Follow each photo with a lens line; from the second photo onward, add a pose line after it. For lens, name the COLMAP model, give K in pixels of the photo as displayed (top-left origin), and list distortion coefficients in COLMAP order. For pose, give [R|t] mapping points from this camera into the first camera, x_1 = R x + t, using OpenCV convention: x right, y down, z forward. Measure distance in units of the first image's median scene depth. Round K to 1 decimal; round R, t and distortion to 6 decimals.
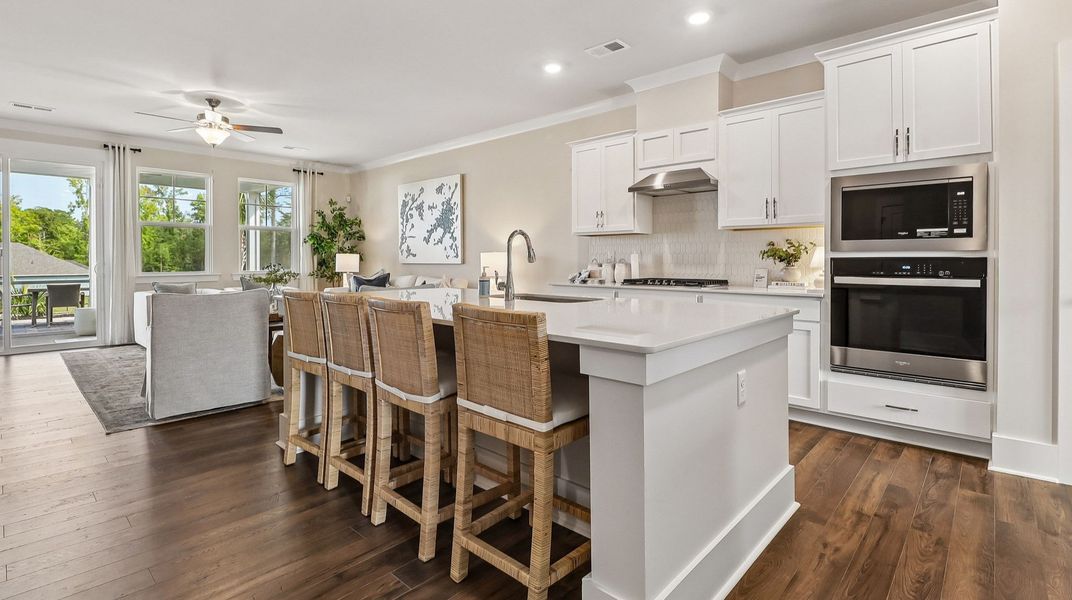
lens RADIAL K [[487.1, 0, 541.5], [0, 487.1, 263.5], [0, 0, 1]] dist [0.002545, -0.013934]
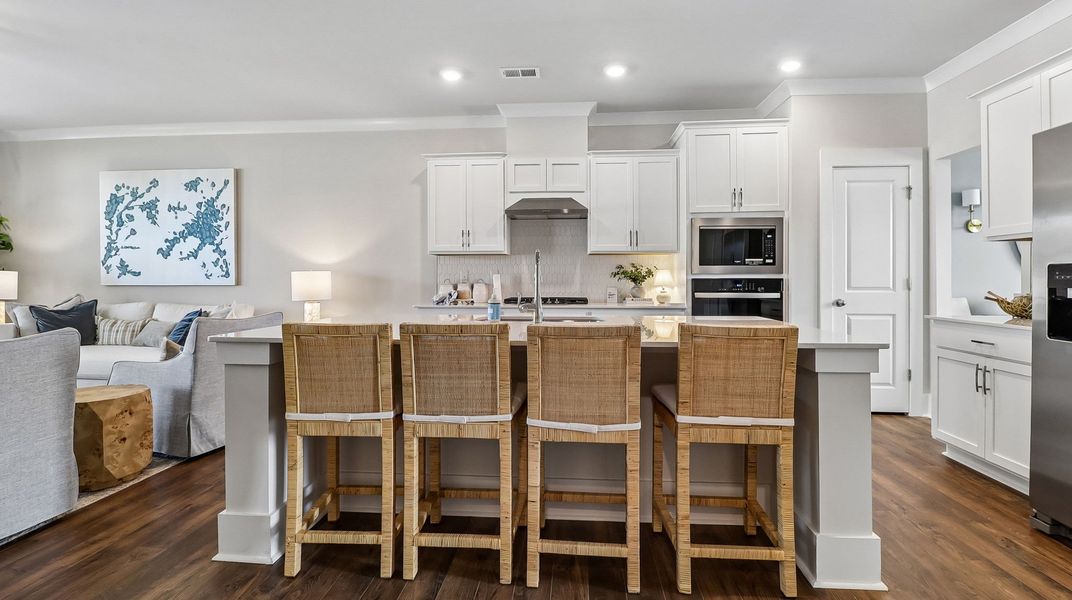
lens RADIAL K [[494.2, 0, 537.5], [0, 494.2, 279.3], [0, 0, 1]] dist [0.000612, -0.018077]
pose [[0.788540, 0.000419, 0.614983, -0.265134], [0.005009, 0.999962, -0.007104, -0.001136], [-0.614963, 0.008682, 0.788508, 0.093739]]
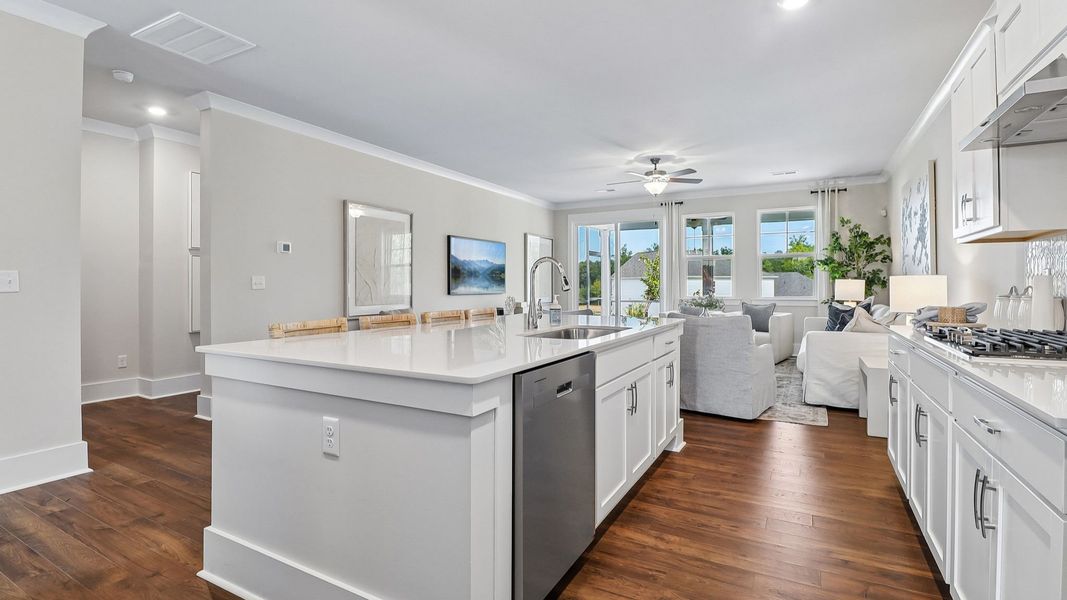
lens RADIAL K [[499.8, 0, 533.3], [0, 499.8, 278.4], [0, 0, 1]] dist [-0.009374, -0.000160]
pose [[0.230317, -0.013307, -0.973025, 0.377689], [-0.008404, 0.999842, -0.015663, -0.004353], [0.973079, 0.011785, 0.230169, 0.301439]]
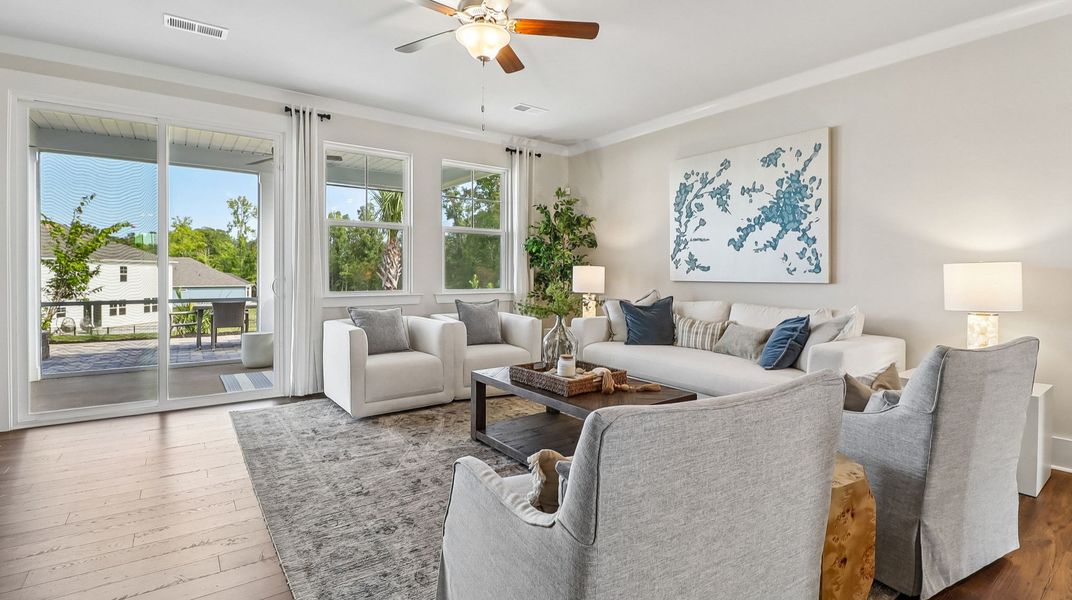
lens RADIAL K [[494.2, 0, 537.5], [0, 494.2, 279.3], [0, 0, 1]] dist [0.000612, -0.018077]
pose [[0.977205, 0.007632, -0.212161, -0.373968], [-0.007196, 0.999970, 0.002826, -0.003637], [0.212176, -0.001235, 0.977231, 0.359530]]
